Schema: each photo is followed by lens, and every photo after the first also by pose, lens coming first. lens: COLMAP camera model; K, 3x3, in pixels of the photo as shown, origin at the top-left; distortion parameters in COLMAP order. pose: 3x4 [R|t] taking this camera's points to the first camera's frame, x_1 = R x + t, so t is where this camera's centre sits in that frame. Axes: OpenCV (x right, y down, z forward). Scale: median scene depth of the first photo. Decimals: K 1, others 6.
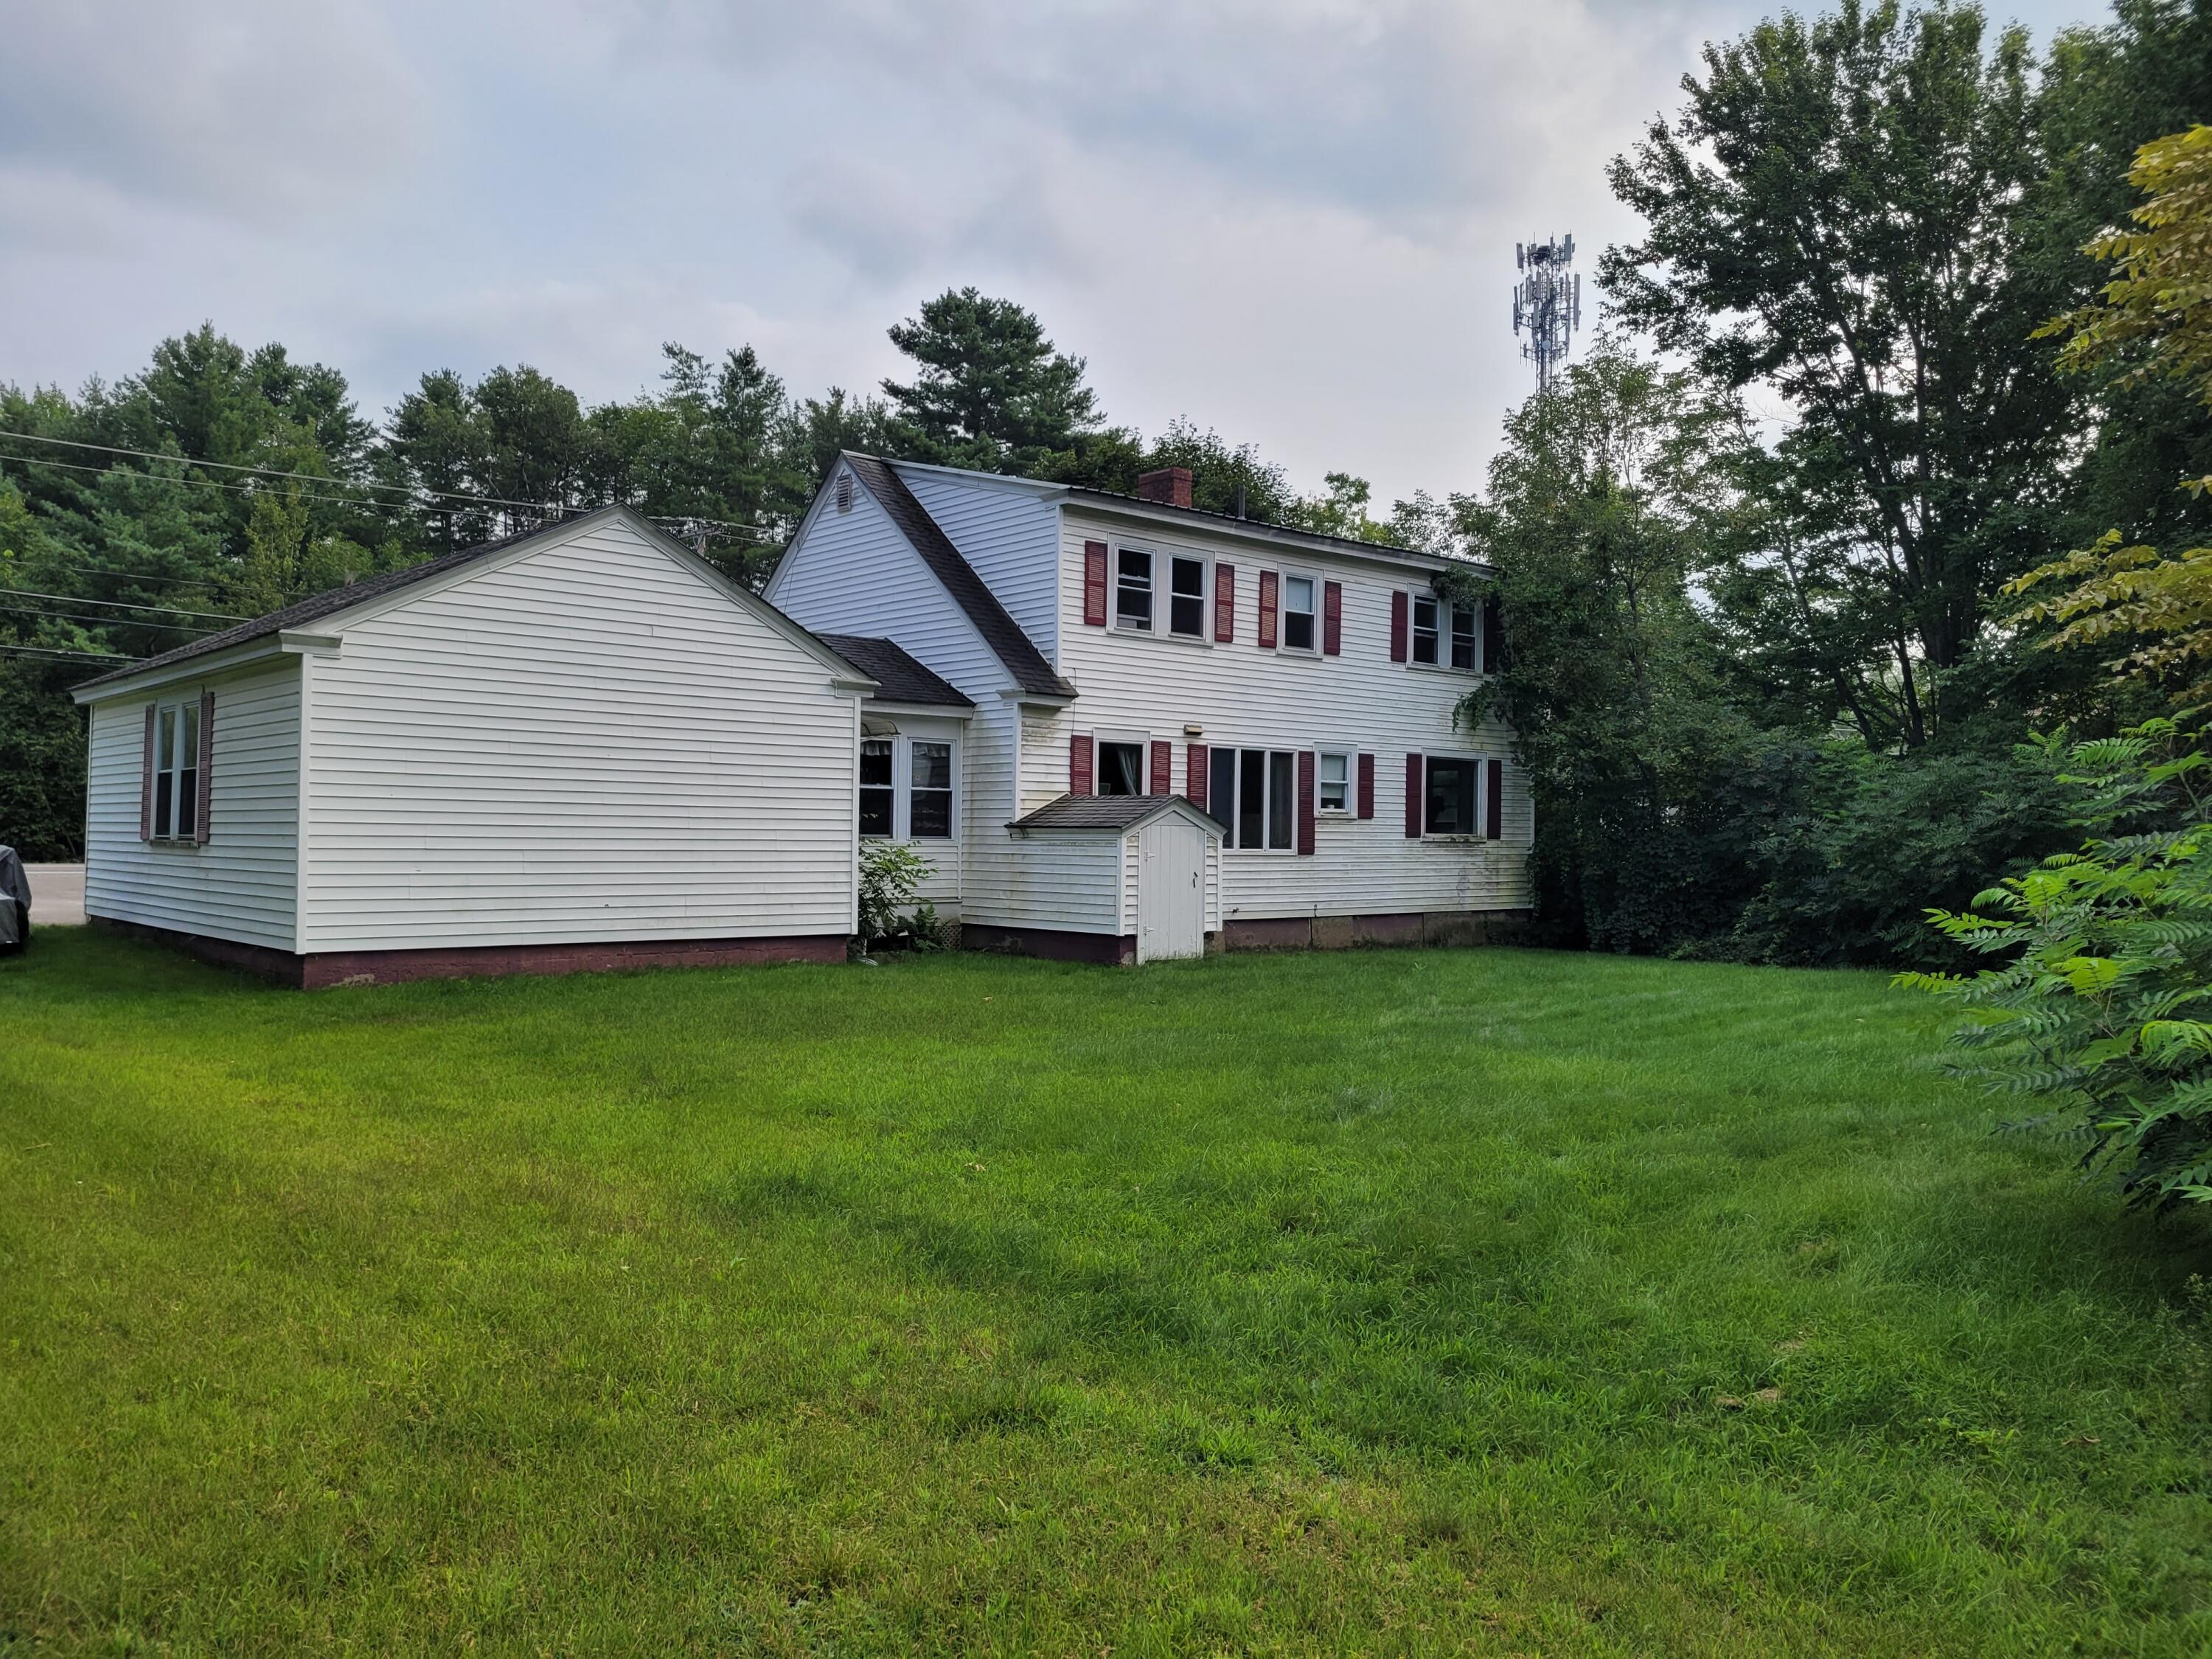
lens RADIAL K [[1648.2, 0, 1104.7], [0, 1648.2, 826.5], [0, 0, 1]] dist [0.002063, -0.002680]
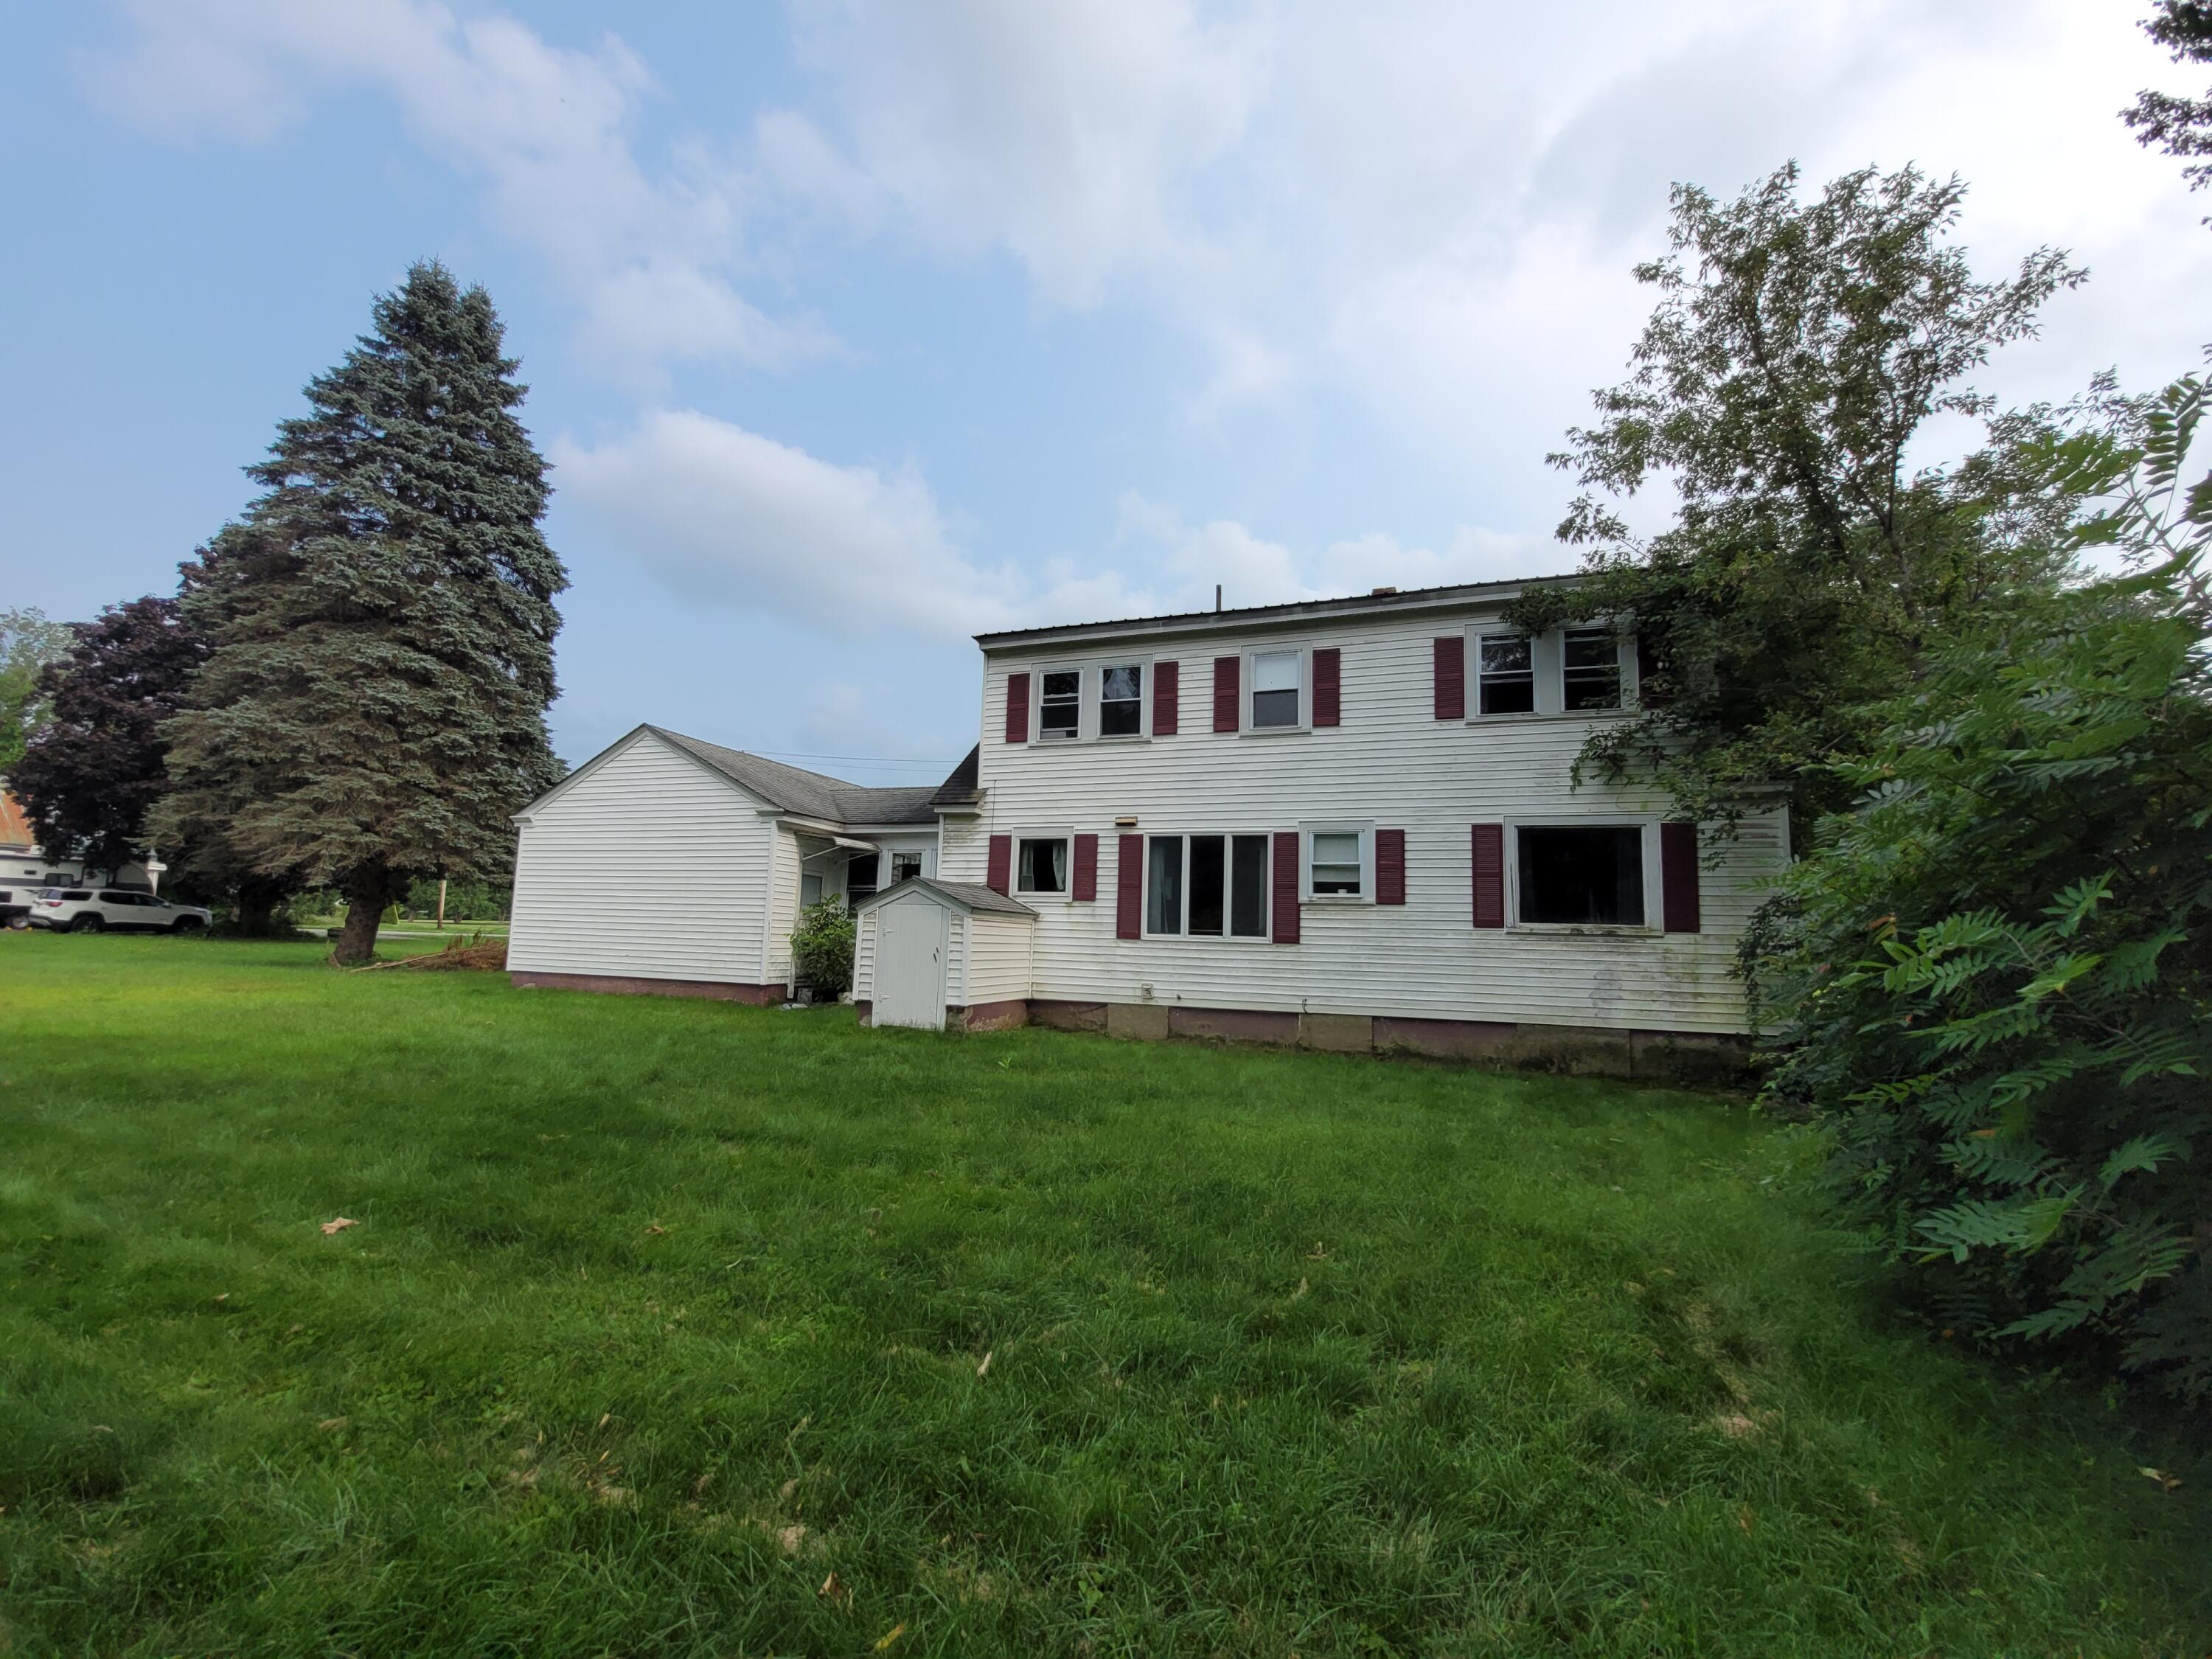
lens RADIAL K [[869.1, 0, 1105.6], [0, 869.1, 840.2], [0, 0, 1]] dist [-0.003379, -0.000003]
pose [[0.493218, -0.097061, -0.864474, 0.505425], [-0.017576, 0.992441, -0.121457, 0.021024], [0.869728, 0.075099, 0.487784, 0.679431]]
